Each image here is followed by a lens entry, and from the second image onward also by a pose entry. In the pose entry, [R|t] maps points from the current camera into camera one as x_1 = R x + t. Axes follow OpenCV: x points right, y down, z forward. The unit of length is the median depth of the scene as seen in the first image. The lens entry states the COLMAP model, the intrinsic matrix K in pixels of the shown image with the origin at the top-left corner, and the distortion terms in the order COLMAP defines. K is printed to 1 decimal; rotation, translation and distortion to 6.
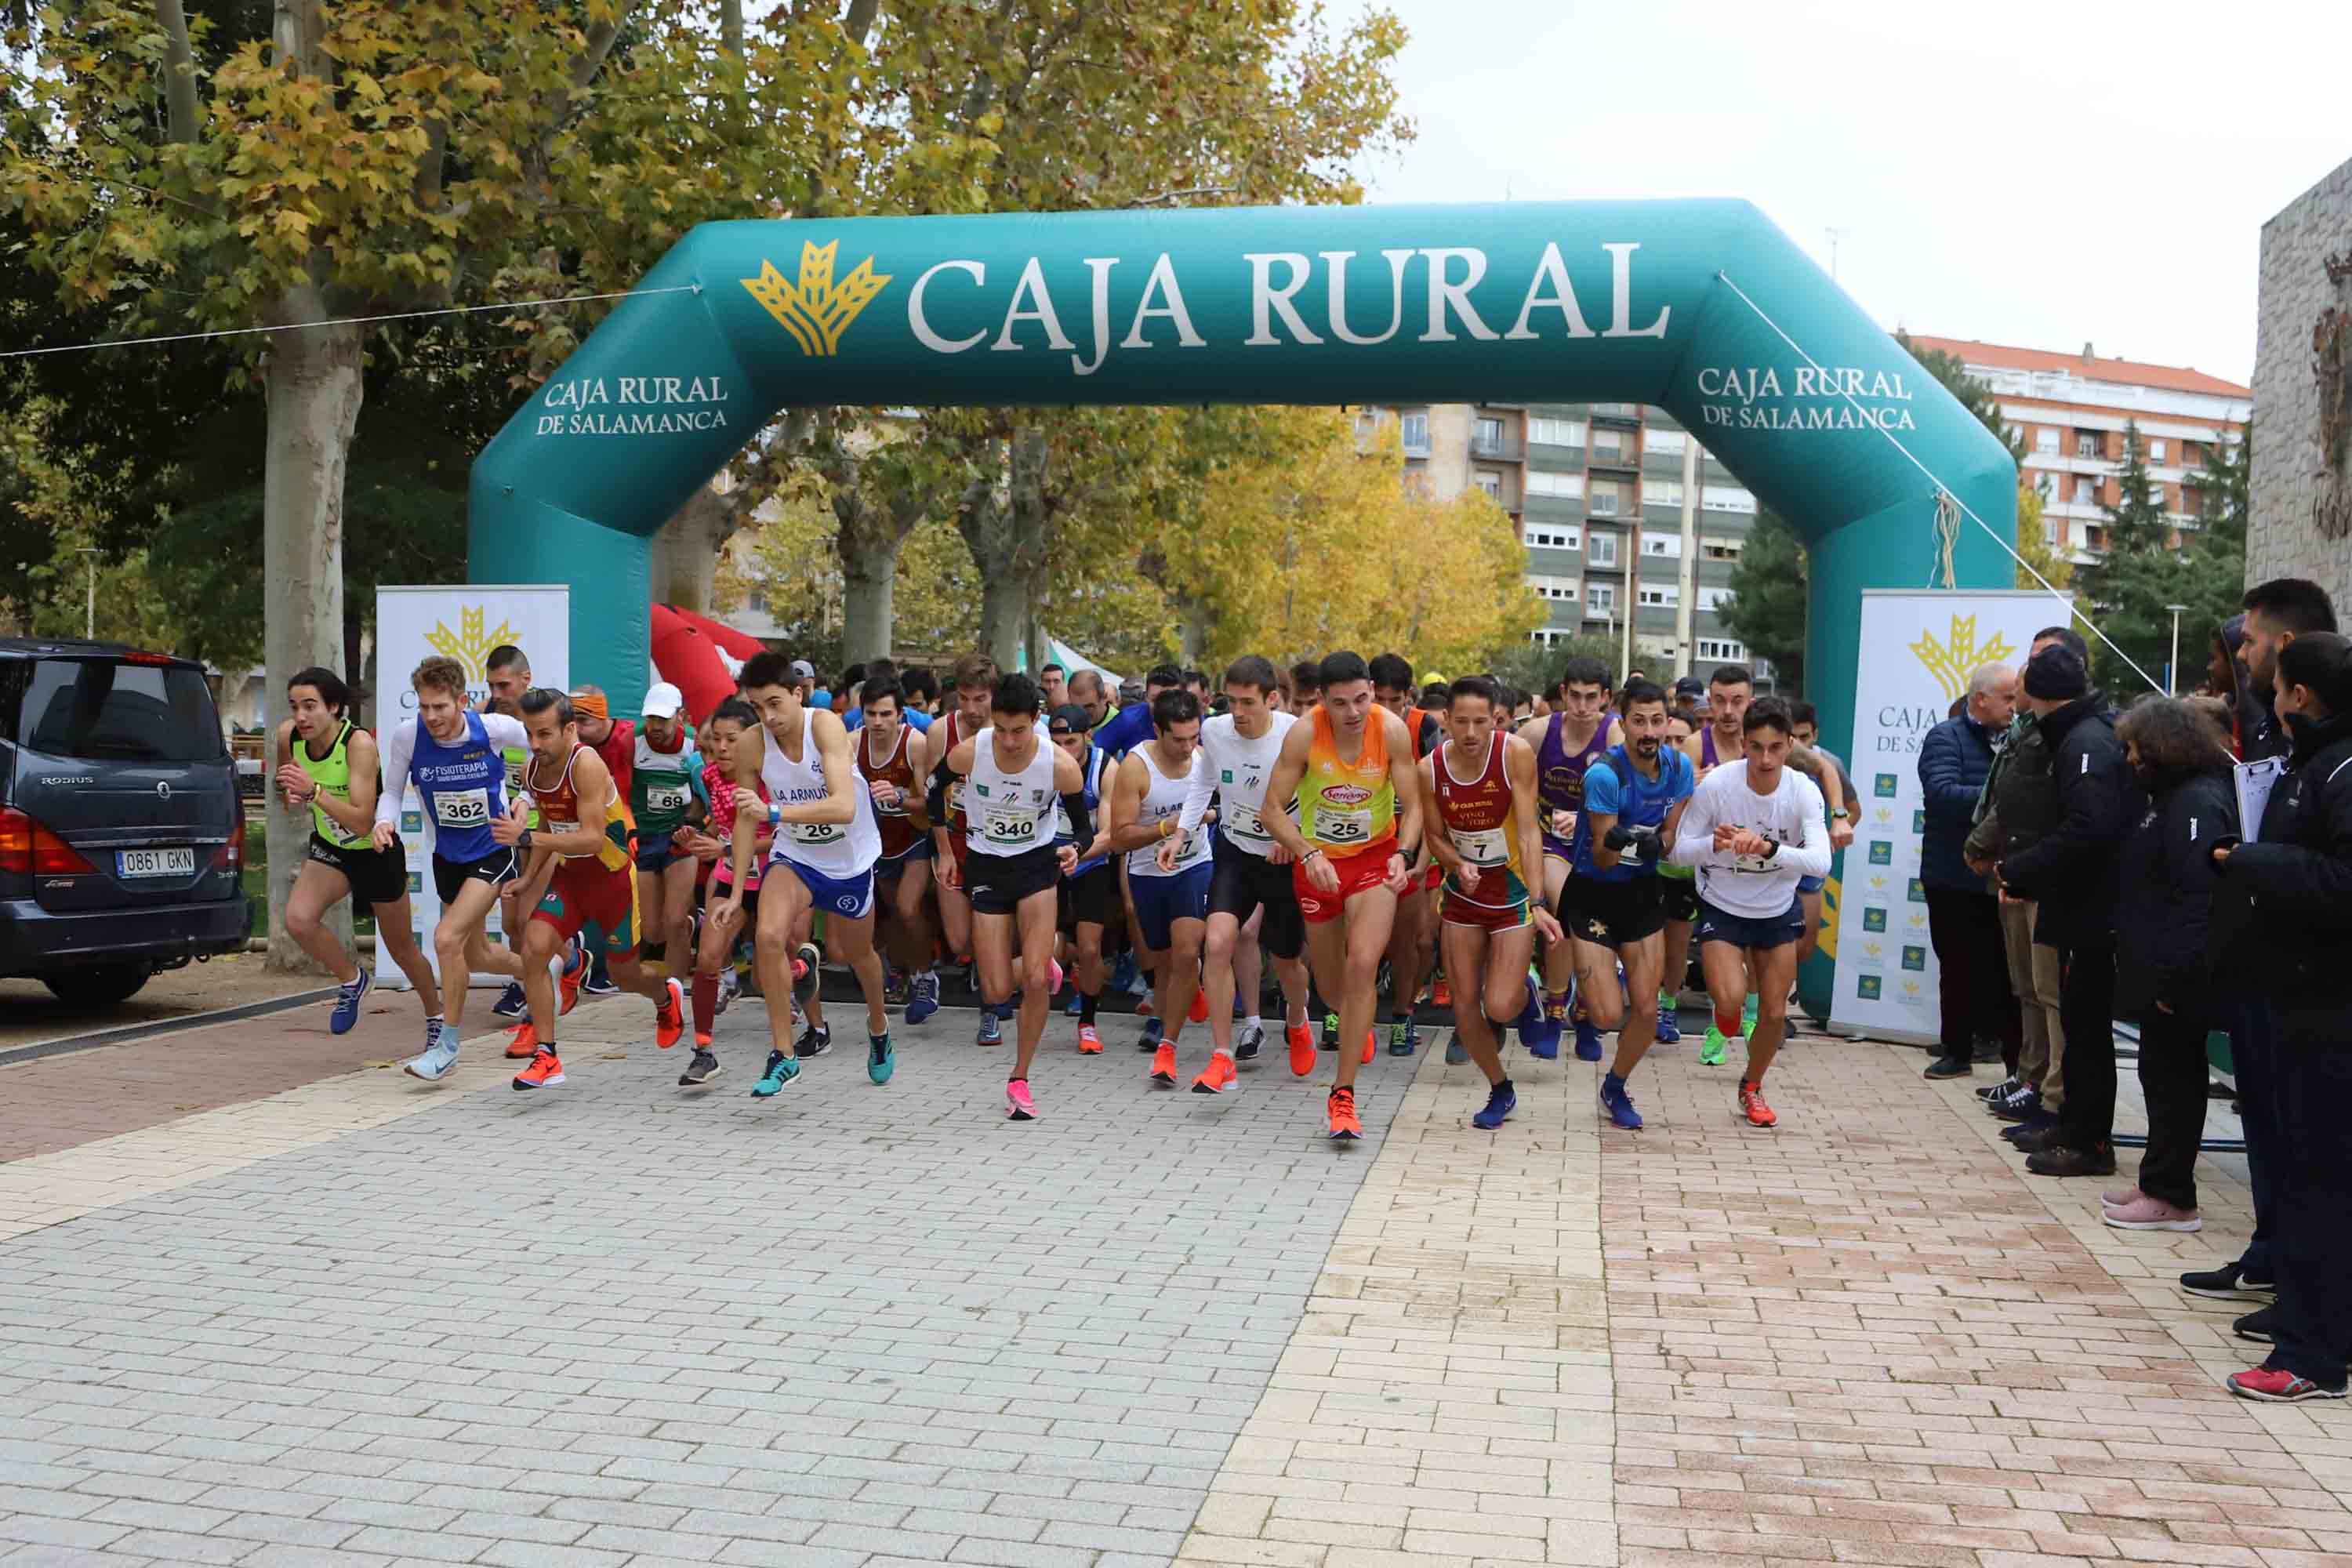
lens RADIAL K [[2363.7, 0, 1141.7], [0, 2363.7, 778.9], [0, 0, 1]] dist [-0.101276, 0.000000]
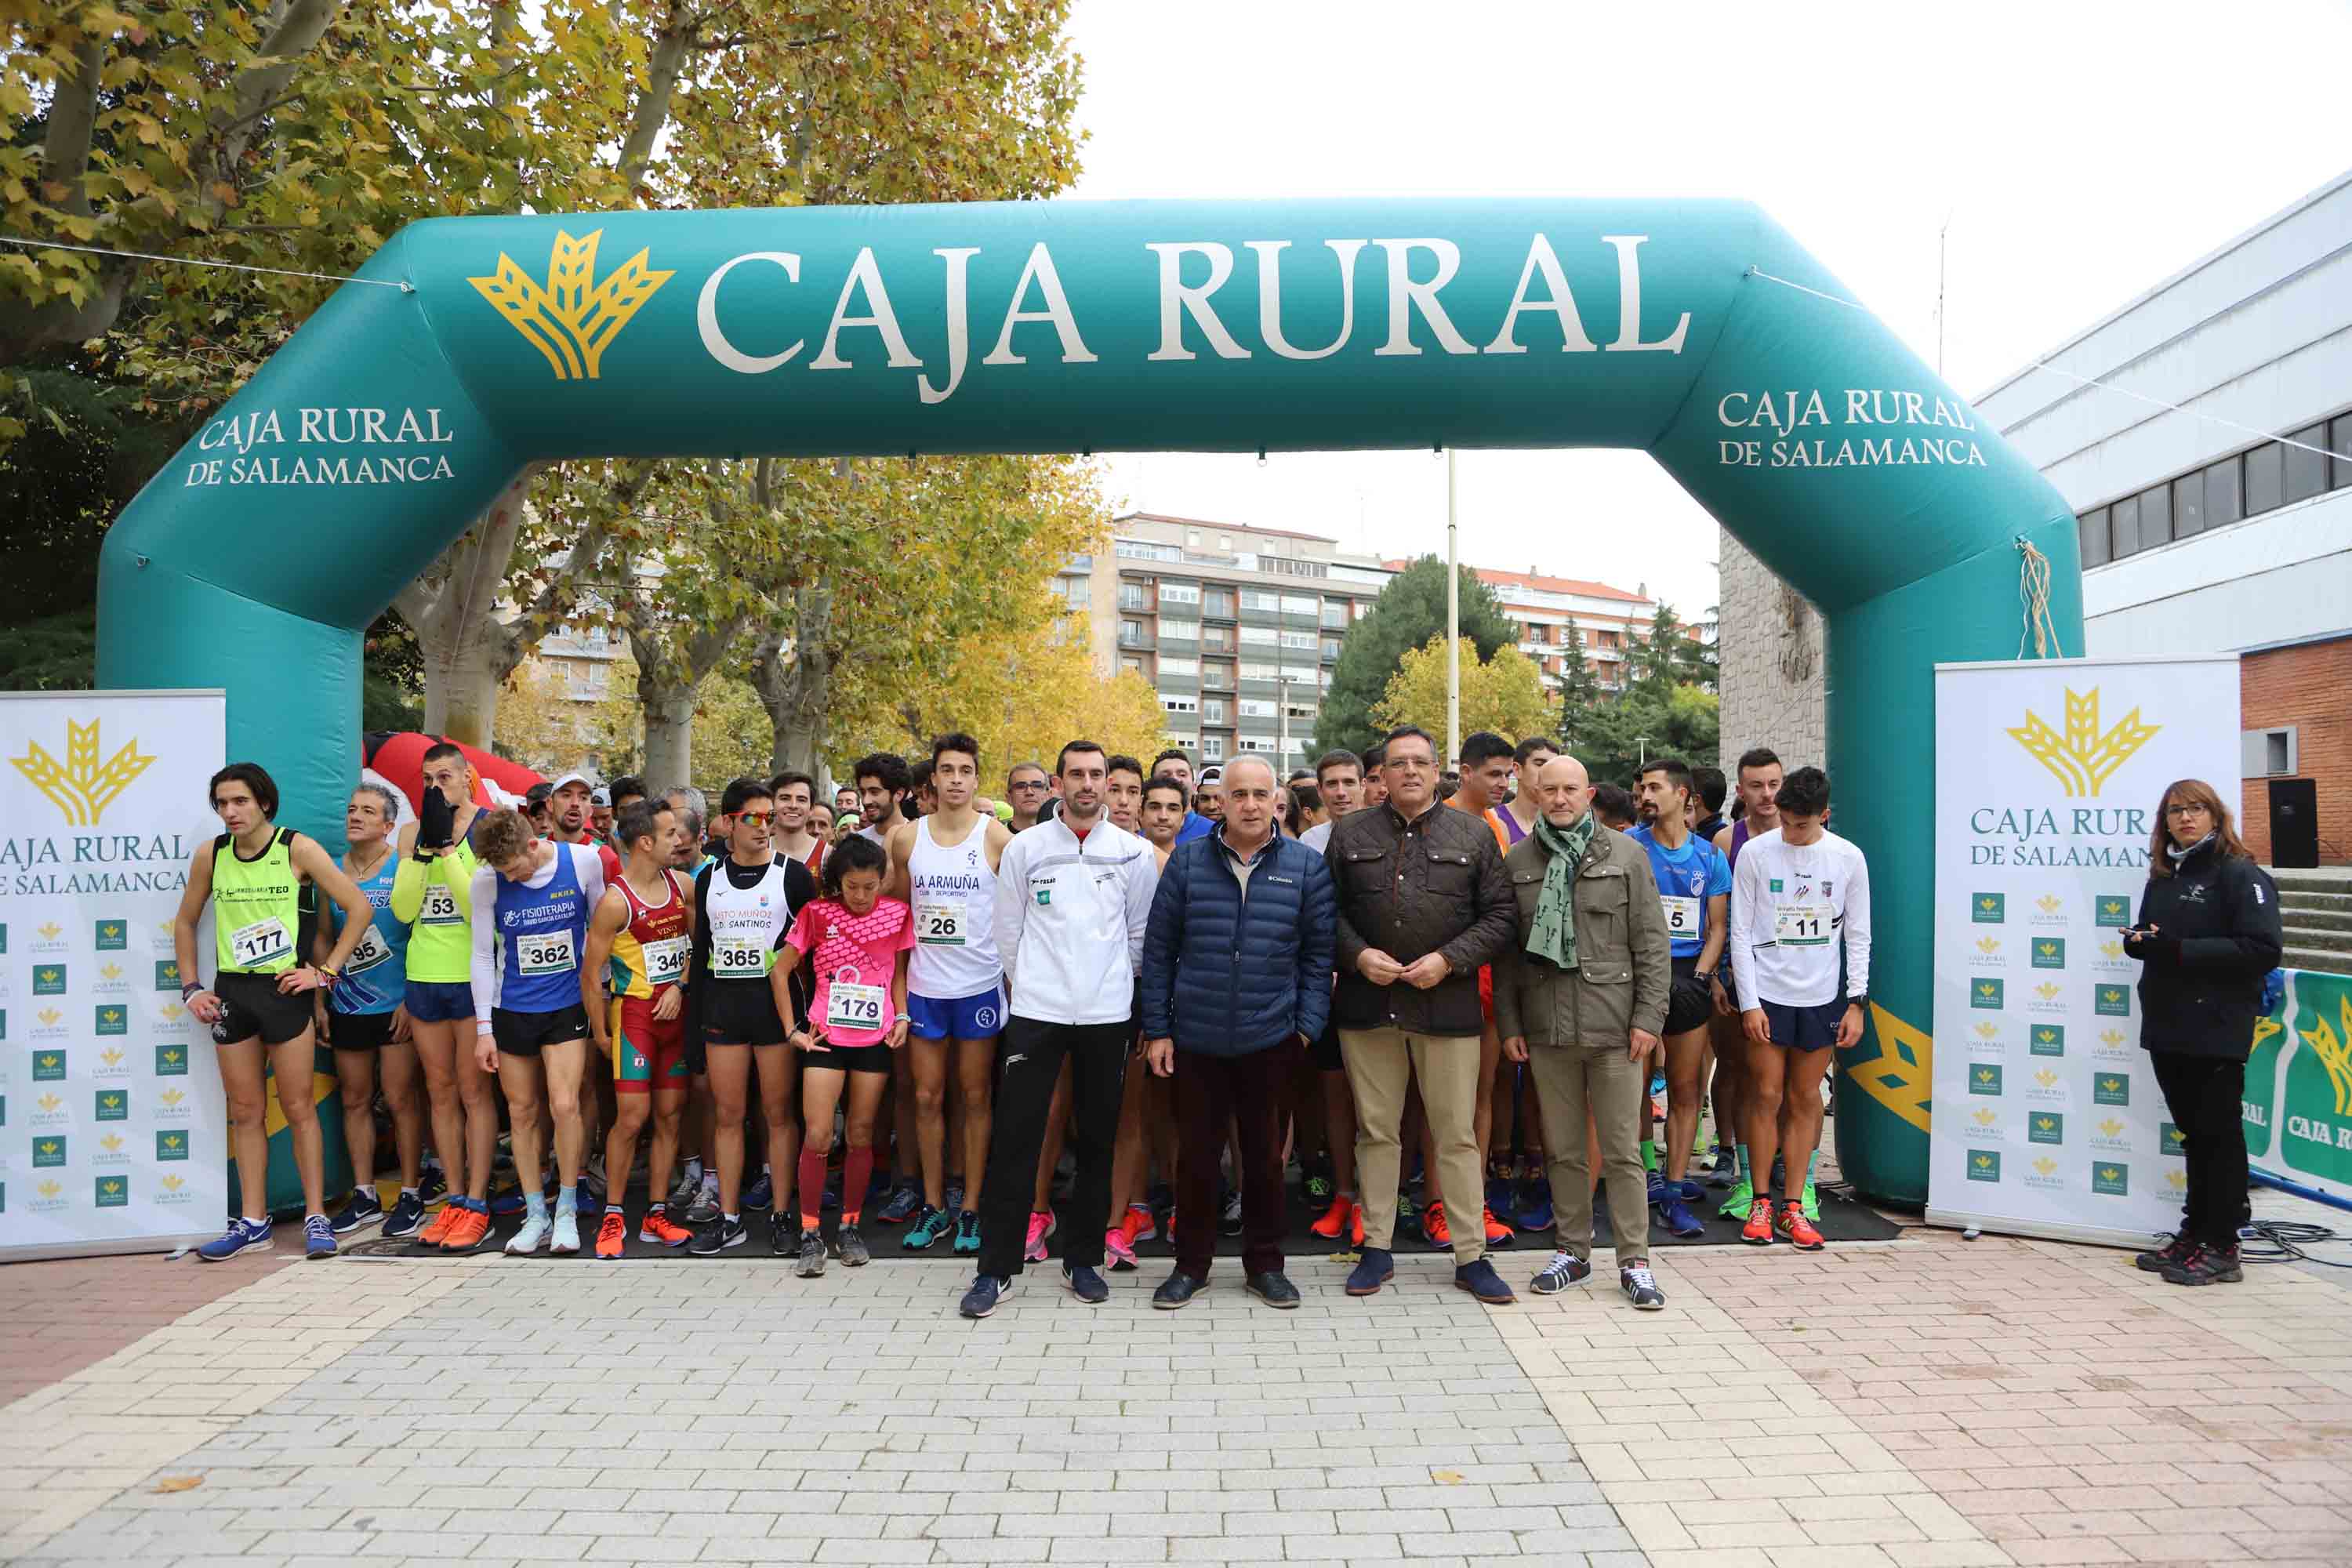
lens RADIAL K [[1637.4, 0, 1181.3], [0, 1637.4, 764.6], [0, 0, 1]] dist [-0.120480, 0.069173]
pose [[0.982774, -0.020220, 0.183704, -0.043622], [0.032919, 0.997254, -0.066338, -0.017039], [-0.181858, 0.071243, 0.980741, 0.469216]]
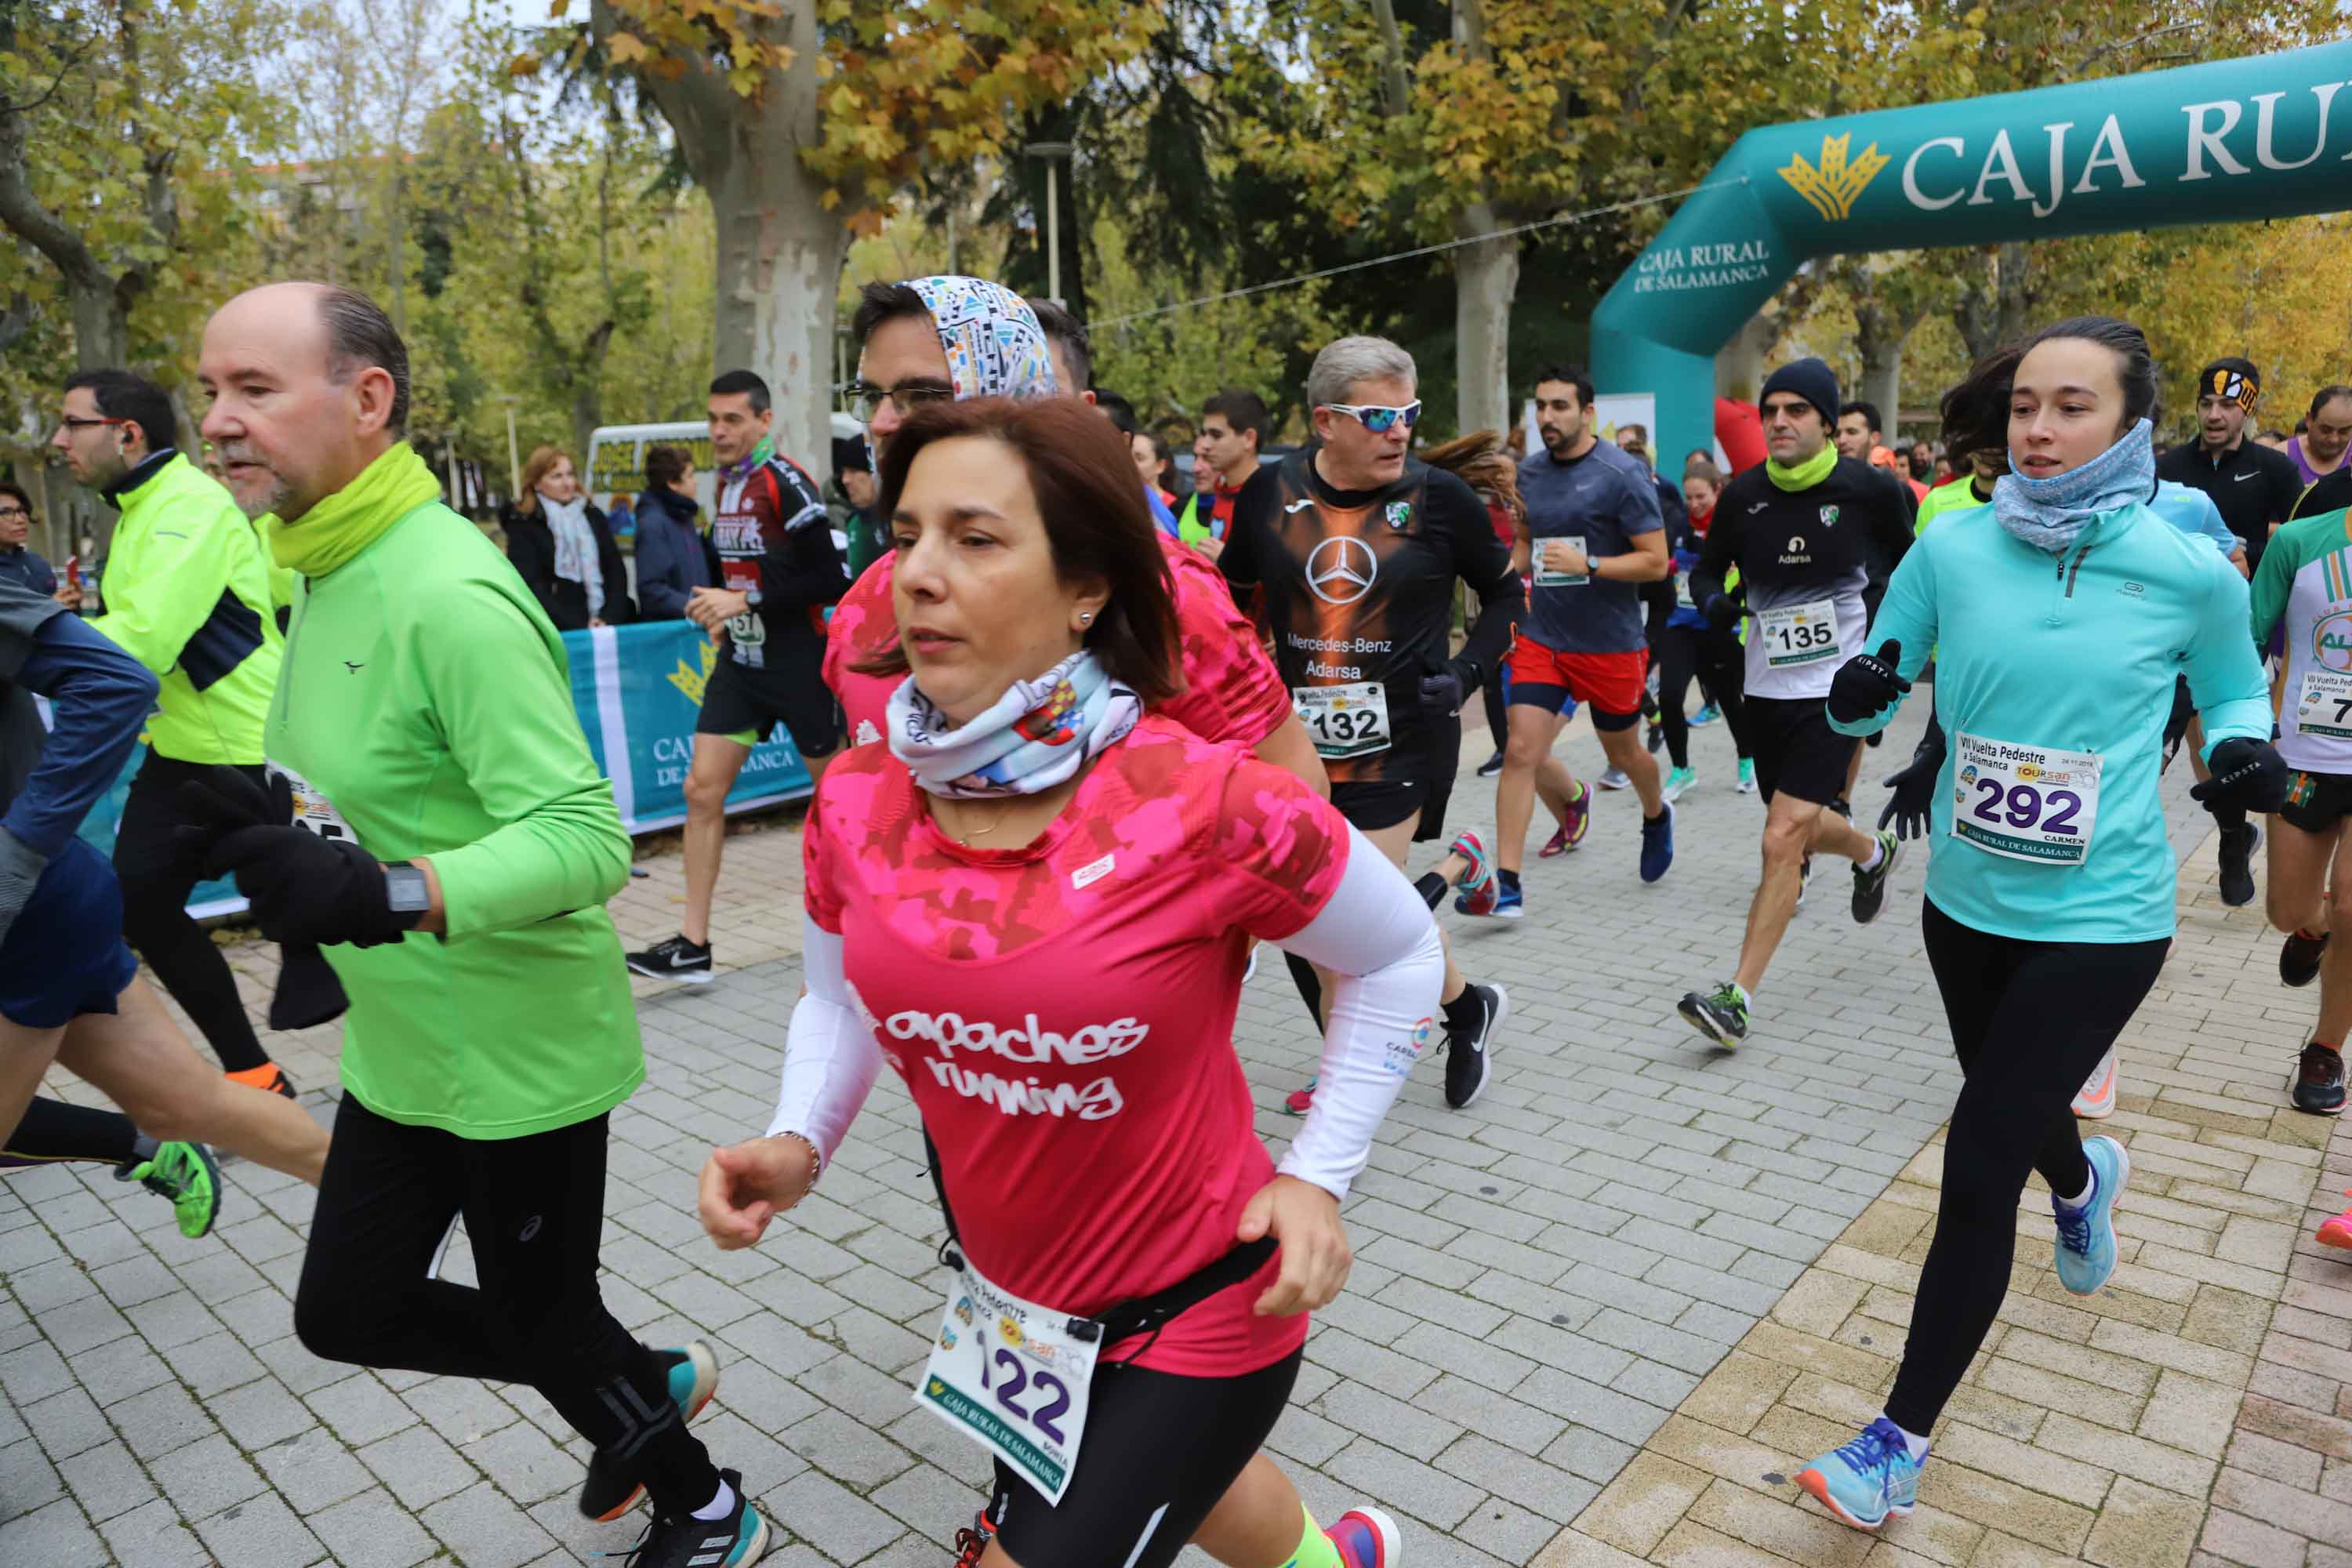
lens RADIAL K [[1637.4, 0, 1169.7], [0, 1637.4, 784.4], [0, 0, 1]] dist [-0.120480, 0.069173]
pose [[0.860724, 0.053939, -0.506206, 0.018191], [0.031739, 0.986751, 0.159110, -0.011119], [0.508082, -0.153016, 0.847608, -0.053130]]
